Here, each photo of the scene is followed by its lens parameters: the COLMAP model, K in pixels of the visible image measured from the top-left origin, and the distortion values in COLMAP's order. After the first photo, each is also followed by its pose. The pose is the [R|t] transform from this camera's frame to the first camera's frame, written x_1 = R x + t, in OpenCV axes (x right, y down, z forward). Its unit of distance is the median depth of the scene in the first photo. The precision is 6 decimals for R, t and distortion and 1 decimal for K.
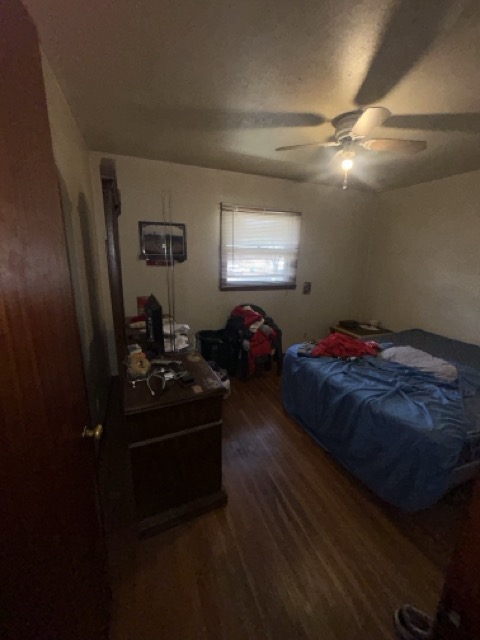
lens RADIAL K [[262.2, 0, 241.1], [0, 262.2, 319.0], [0, 0, 1]] dist [0.000051, 0.000084]
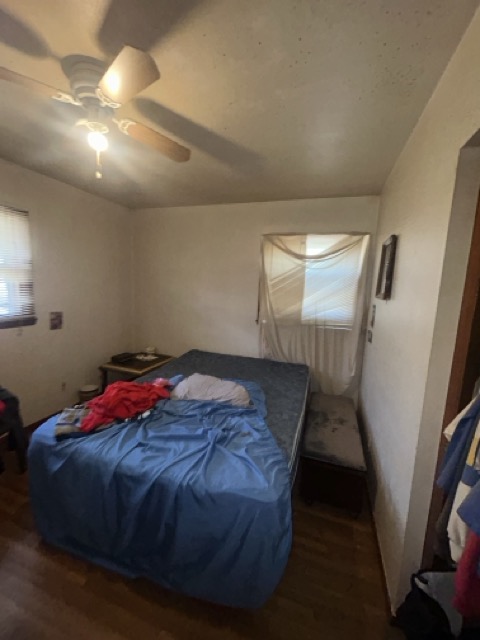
lens RADIAL K [[262.2, 0, 241.1], [0, 262.2, 319.0], [0, 0, 1]] dist [0.000051, 0.000084]
pose [[0.648492, -0.103317, 0.754177, 0.076071], [0.162368, 0.986720, -0.004441, -0.066575], [-0.743703, 0.125334, 0.656656, 0.296037]]
